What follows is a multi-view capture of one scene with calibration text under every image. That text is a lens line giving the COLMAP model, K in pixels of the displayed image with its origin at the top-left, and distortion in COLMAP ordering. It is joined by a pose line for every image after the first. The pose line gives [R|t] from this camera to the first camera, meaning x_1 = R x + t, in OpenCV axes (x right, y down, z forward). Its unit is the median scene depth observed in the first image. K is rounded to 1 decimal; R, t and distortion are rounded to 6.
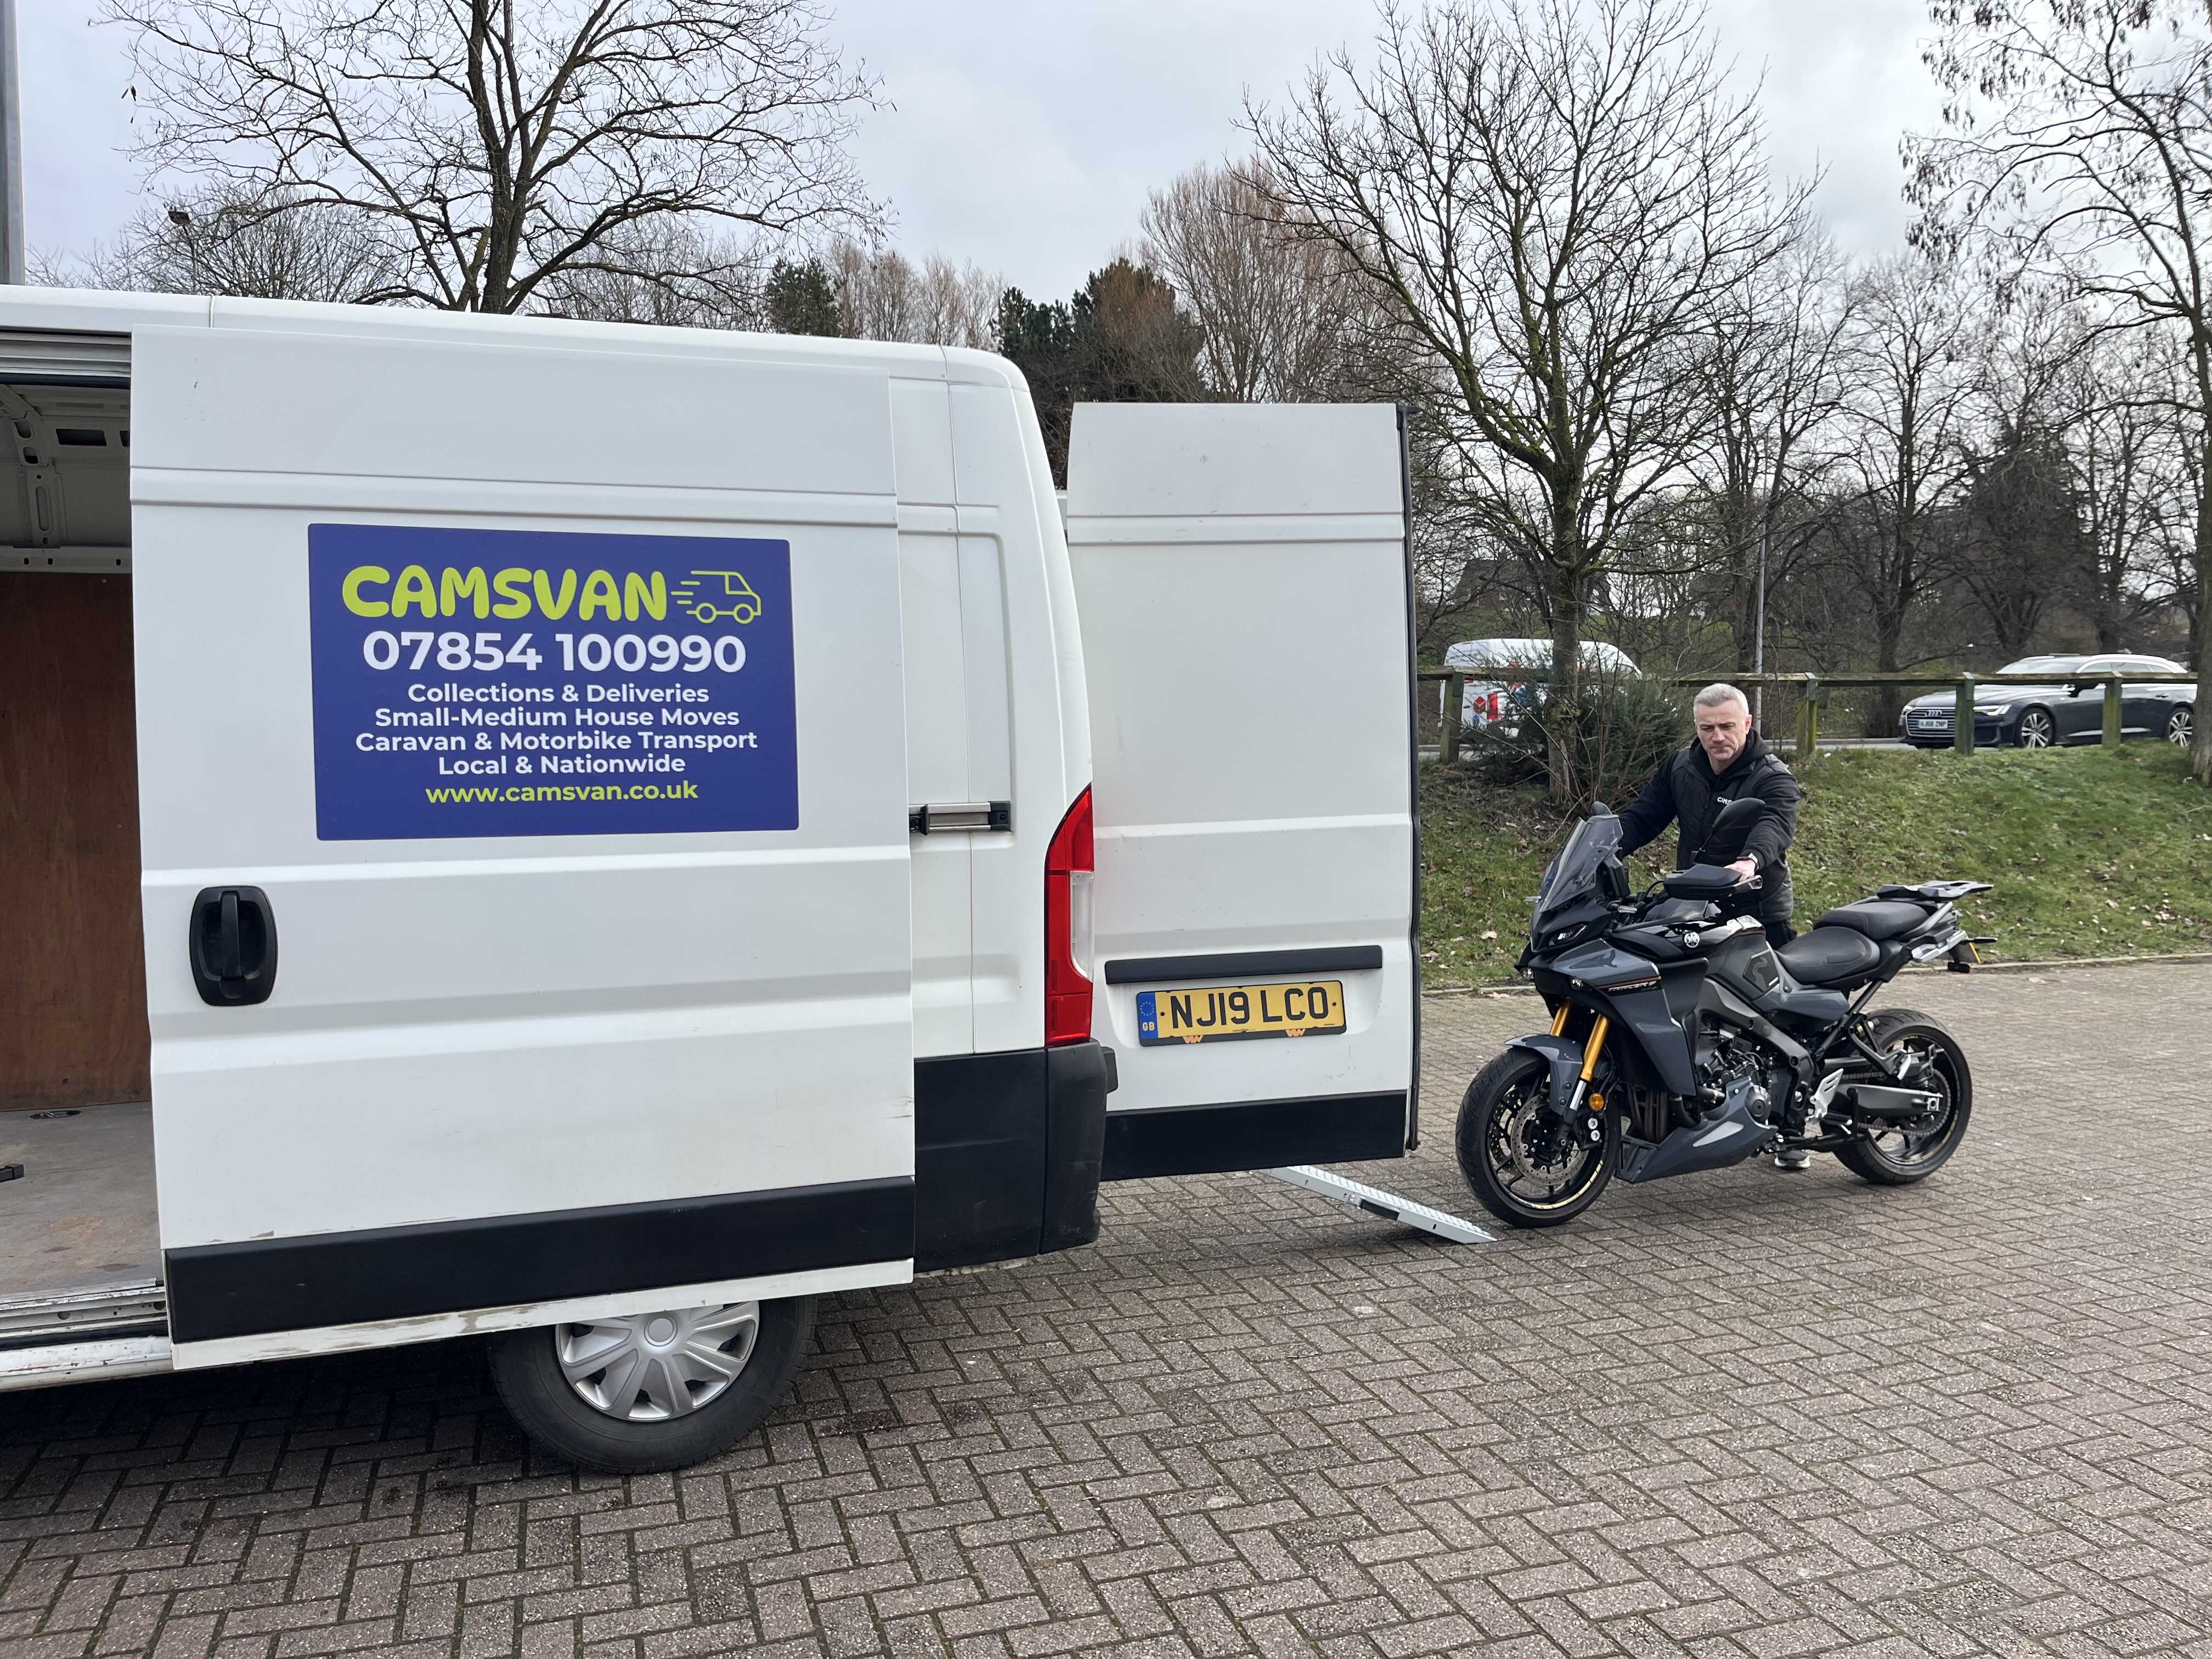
lens RADIAL K [[1661.6, 0, 1106.5], [0, 1661.6, 813.1], [0, 0, 1]] dist [0.078530, -0.118535]
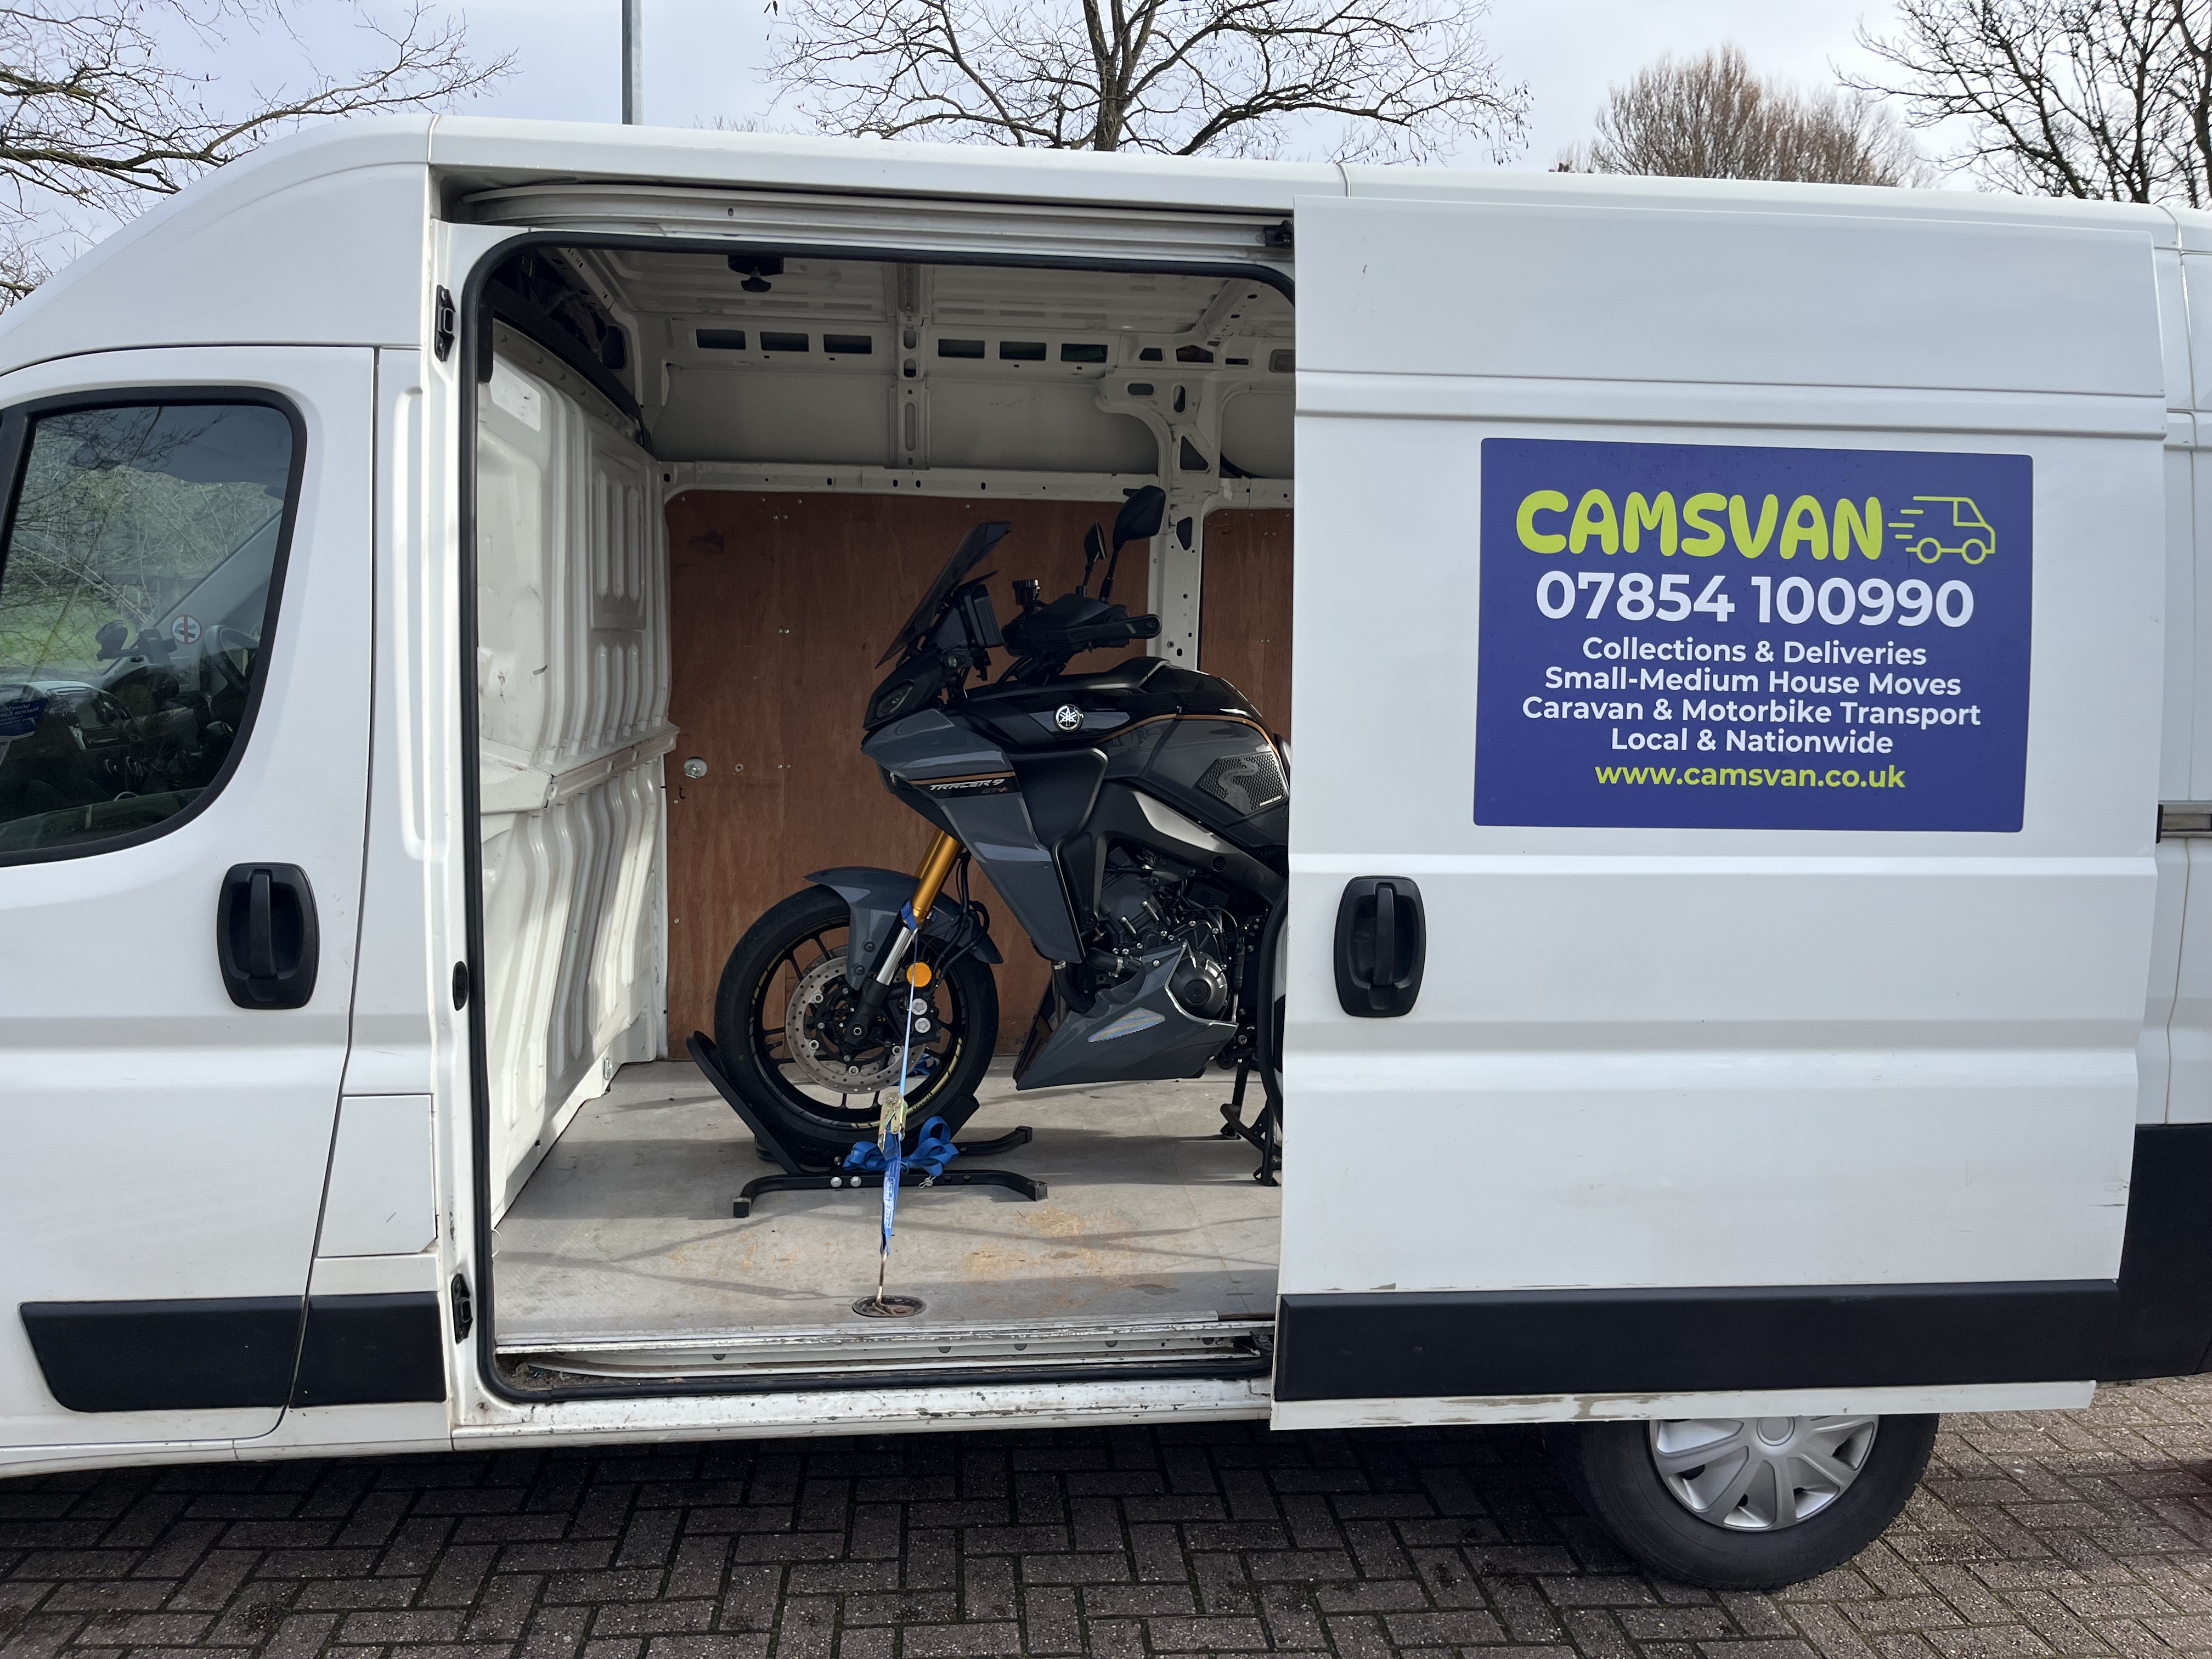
lens RADIAL K [[1666.8, 0, 1106.0], [0, 1666.8, 829.5], [0, 0, 1]] dist [0.004547, 0.000346]
pose [[0.973629, 0.049354, -0.222735, -0.442644], [-0.037125, 0.997581, 0.058764, -0.022031], [0.225097, -0.048945, 0.973106, 0.153280]]
